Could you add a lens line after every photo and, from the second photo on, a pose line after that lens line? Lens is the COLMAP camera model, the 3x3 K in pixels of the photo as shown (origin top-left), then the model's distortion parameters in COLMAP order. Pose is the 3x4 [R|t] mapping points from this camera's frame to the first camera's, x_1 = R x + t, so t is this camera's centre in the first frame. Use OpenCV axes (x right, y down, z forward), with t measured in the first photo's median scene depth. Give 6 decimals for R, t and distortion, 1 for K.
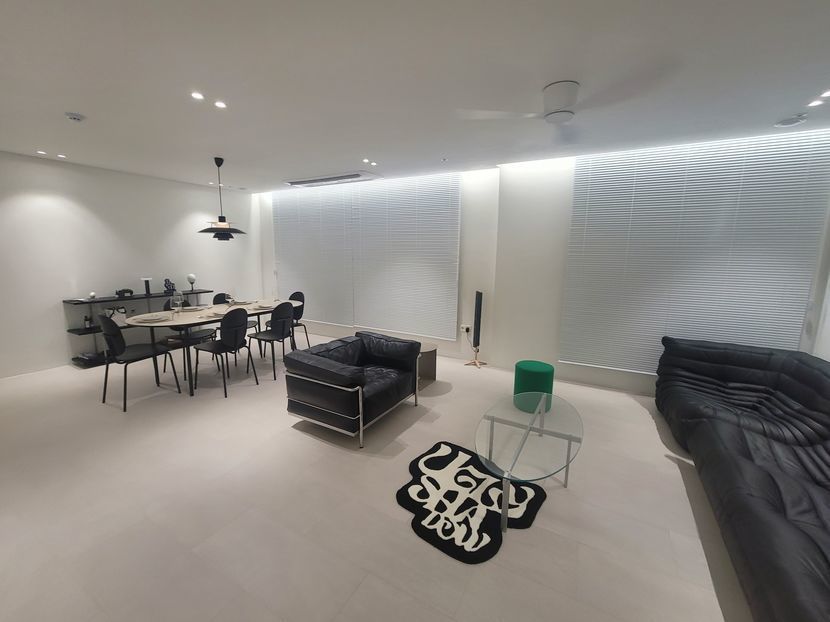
lens RADIAL K [[344.7, 0, 415.8], [0, 344.7, 307.7], [0, 0, 1]] dist [-0.009252, -0.000562]
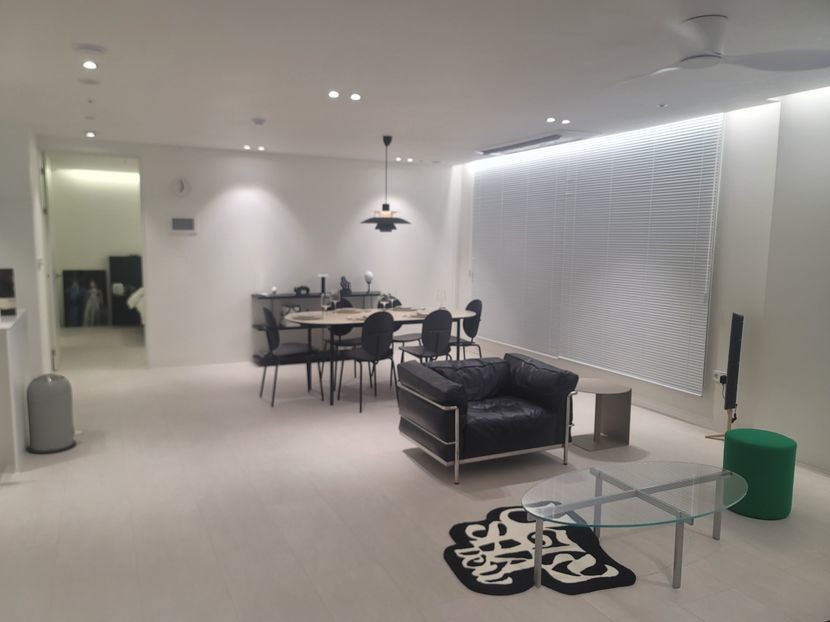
lens RADIAL K [[641.8, 0, 414.6], [0, 641.8, 314.8], [0, 0, 1]] dist [0.000752, 0.005103]
pose [[0.812838, 0.064346, -0.578925, 0.440191], [-0.092455, 0.995532, -0.019161, 0.031326], [0.575106, 0.069099, 0.815156, -0.235976]]
